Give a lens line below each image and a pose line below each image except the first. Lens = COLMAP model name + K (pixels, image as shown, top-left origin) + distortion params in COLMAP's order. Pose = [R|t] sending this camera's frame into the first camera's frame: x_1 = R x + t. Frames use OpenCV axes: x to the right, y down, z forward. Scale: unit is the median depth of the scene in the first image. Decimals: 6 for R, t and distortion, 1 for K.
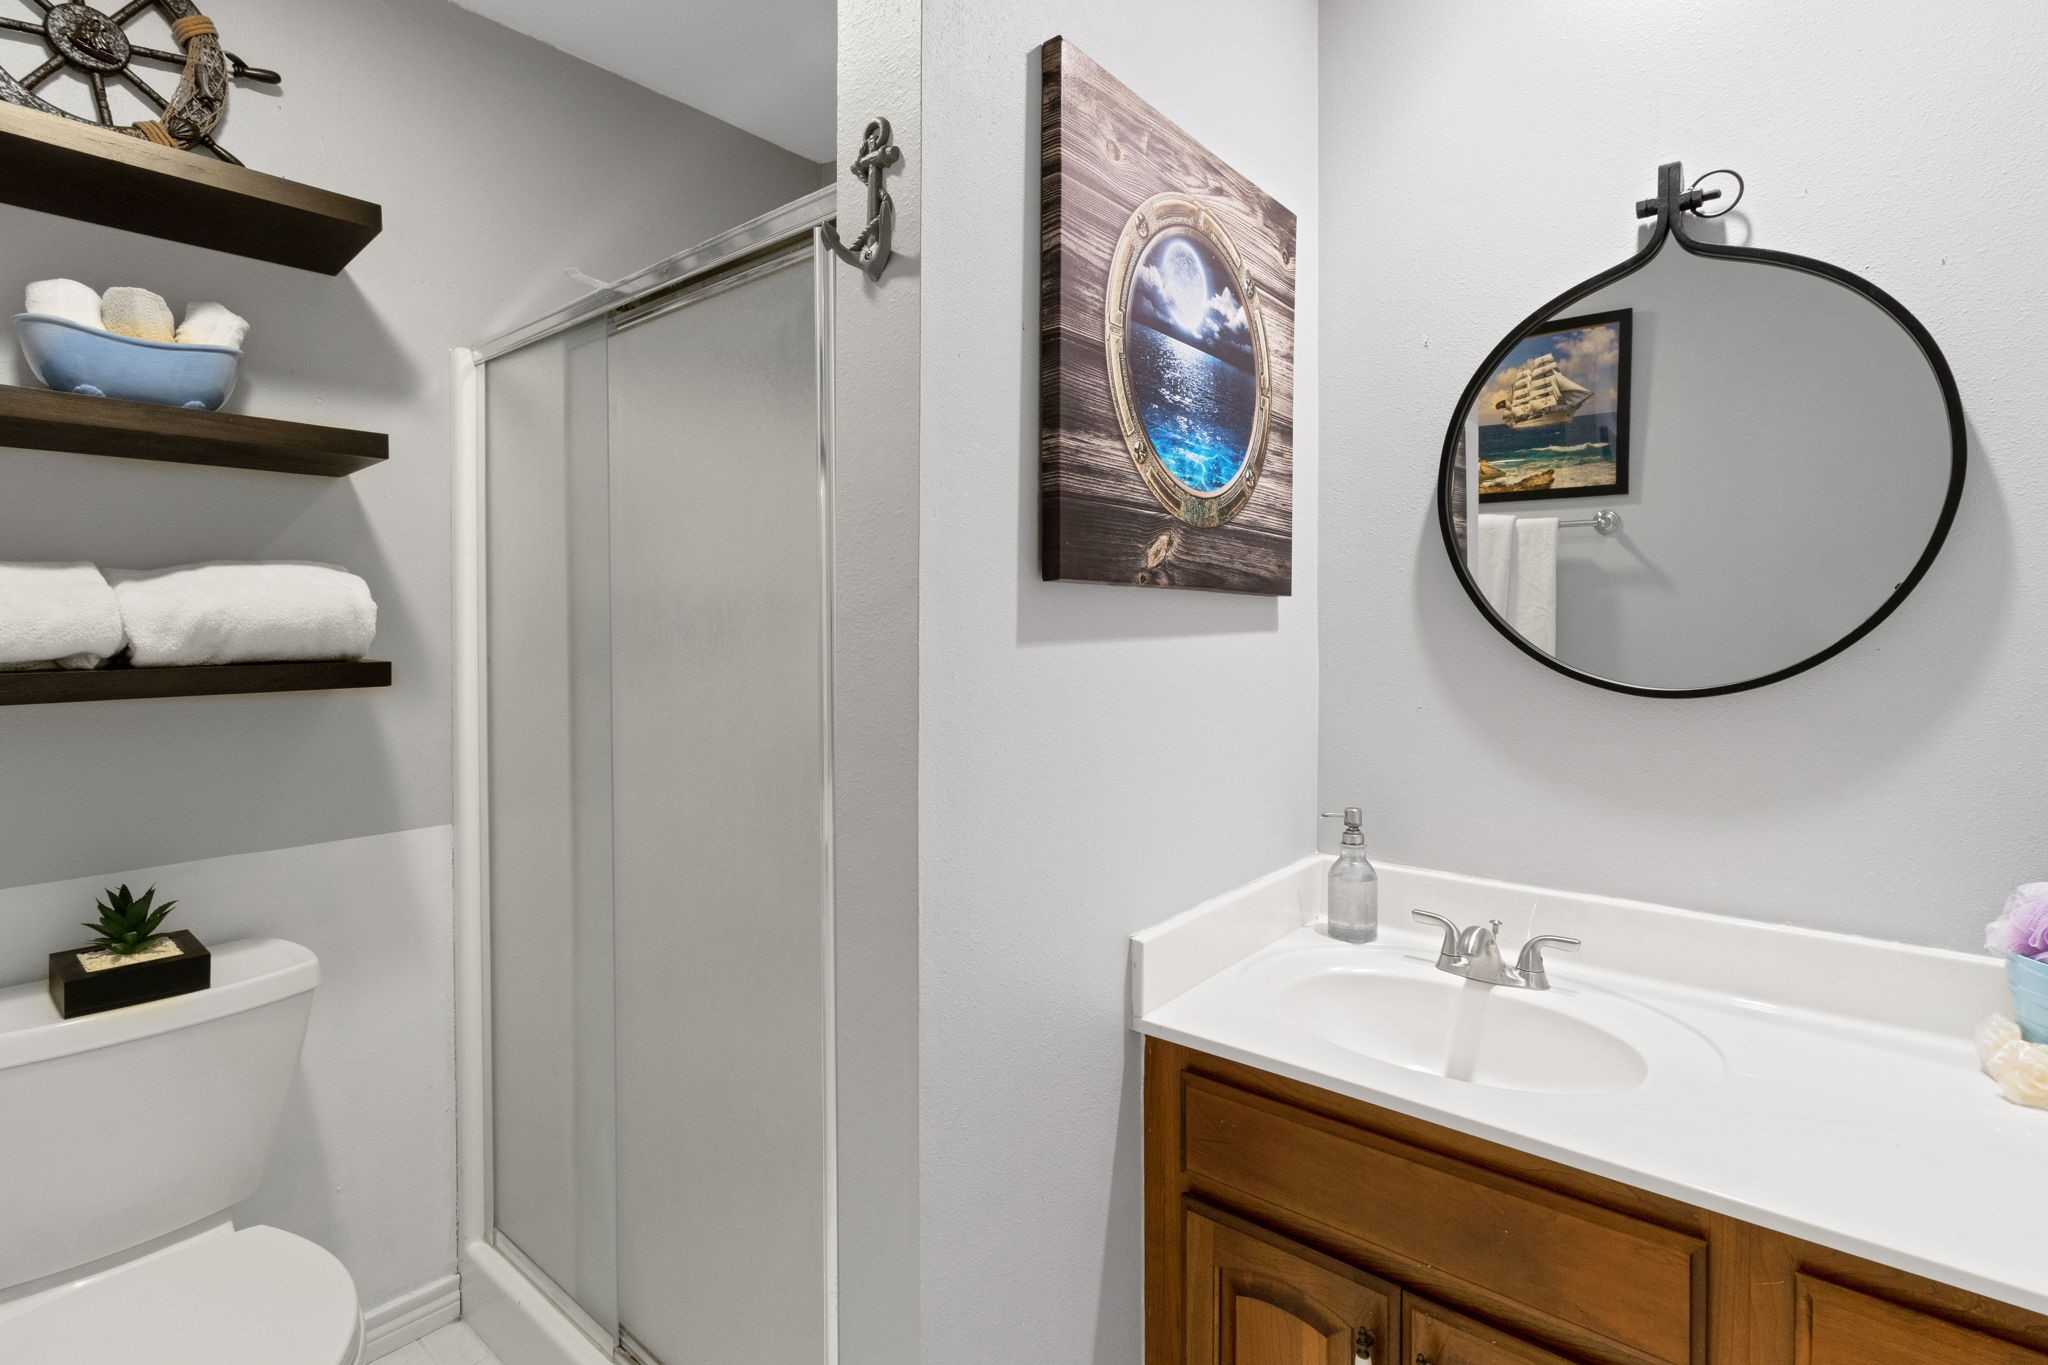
lens RADIAL K [[1008.6, 0, 1057.3], [0, 1008.6, 639.5], [0, 0, 1]] dist [0.011642, -0.001623]
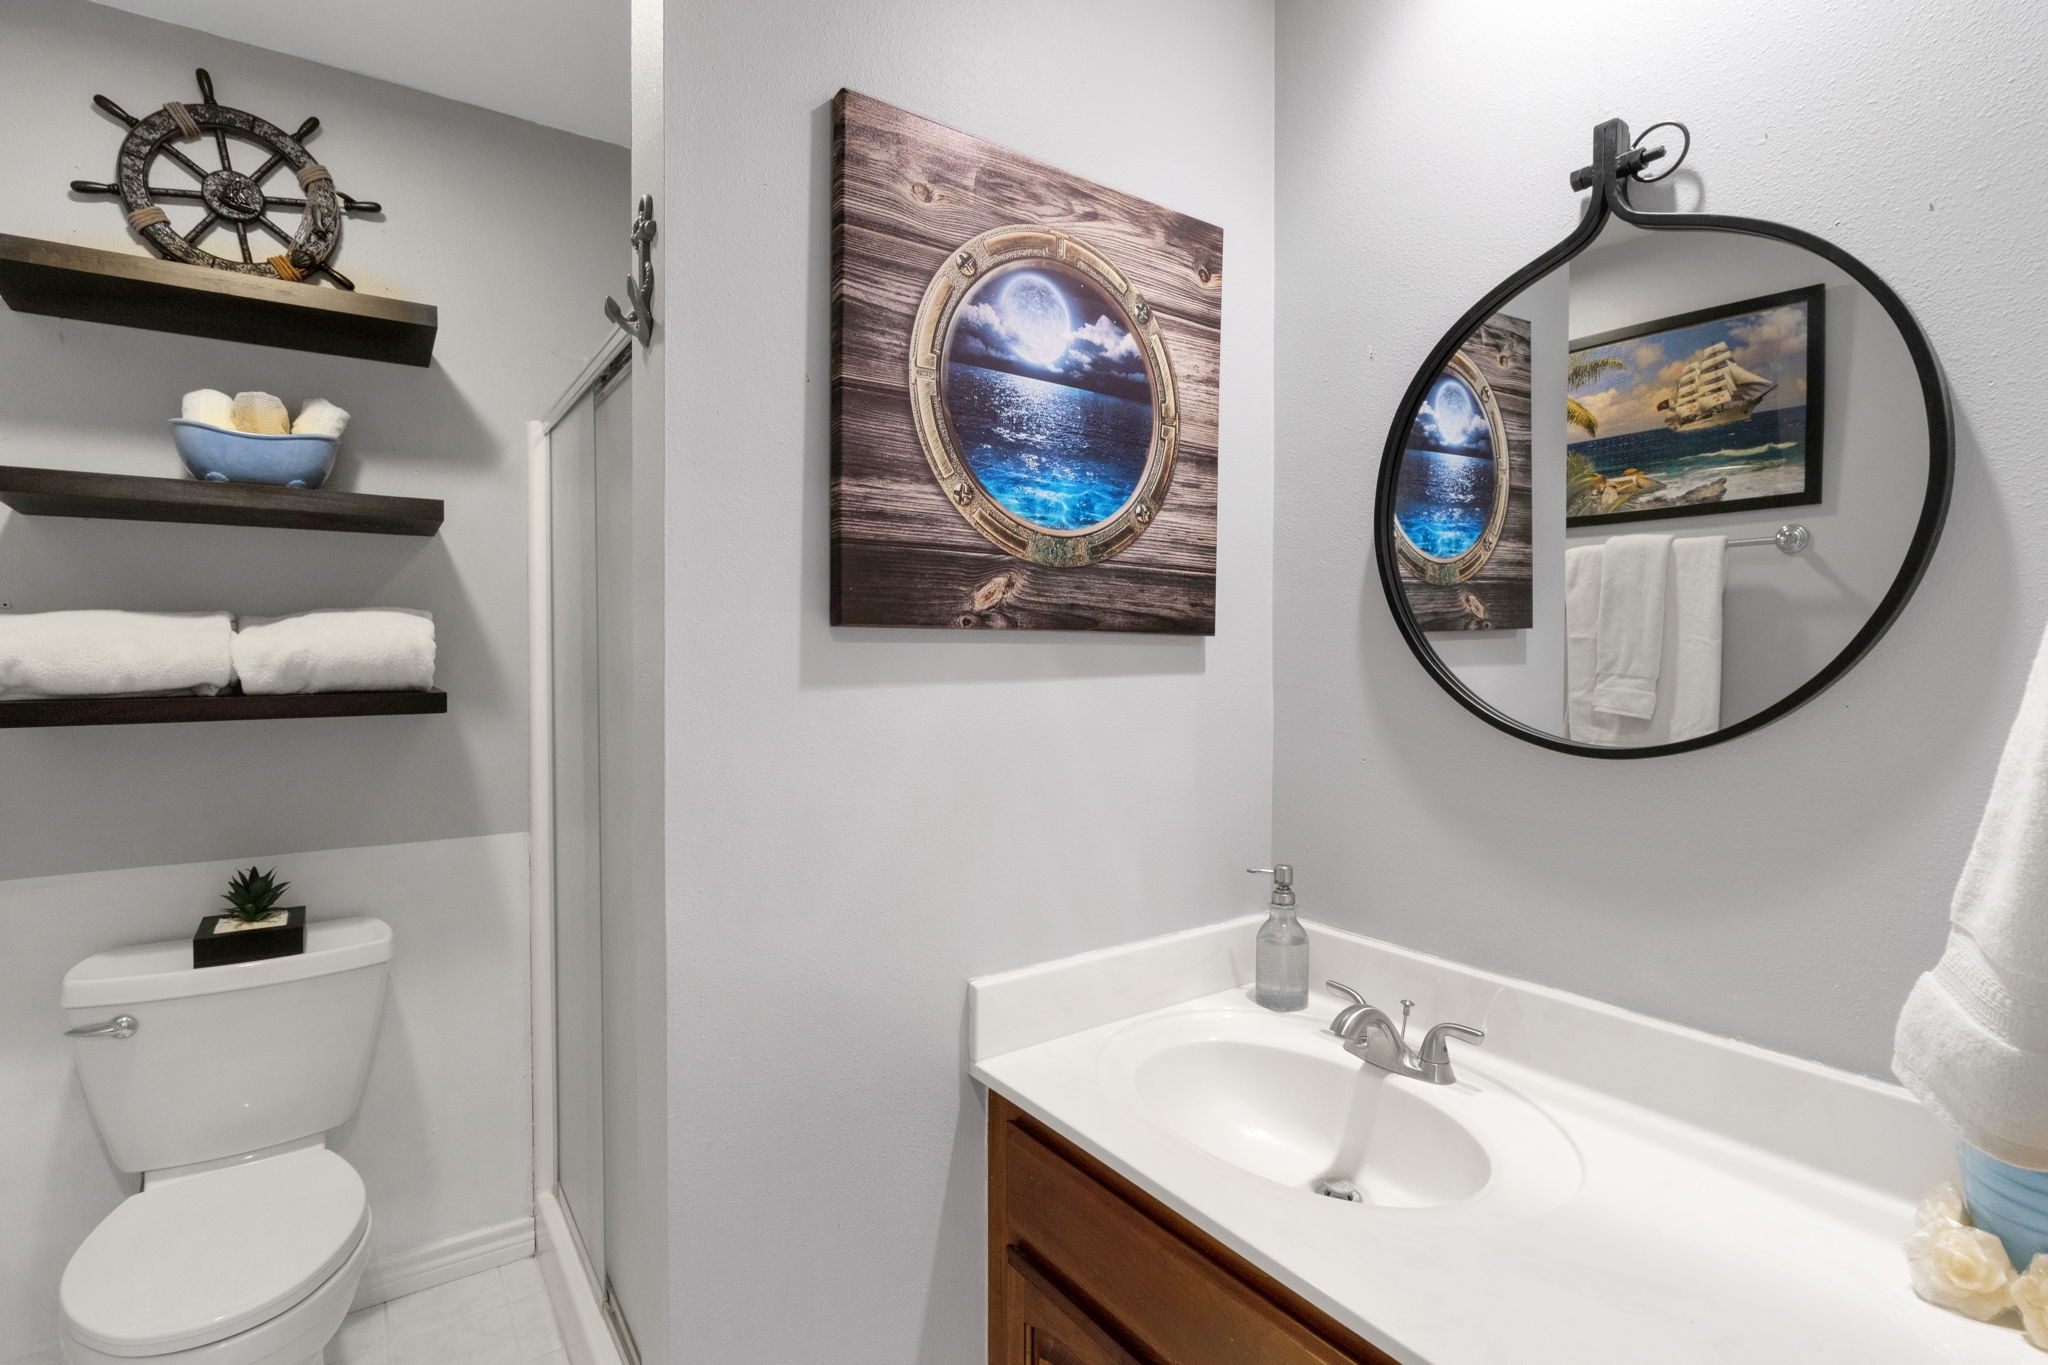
lens RADIAL K [[1008.6, 0, 1023.7], [0, 1008.6, 678.6], [0, 0, 1]] dist [0.011642, -0.001623]
pose [[0.962021, 0.010052, -0.272789, 0.342615], [-0.007292, 0.999911, 0.011129, -0.013419], [0.272876, -0.008717, 0.962010, 0.051493]]
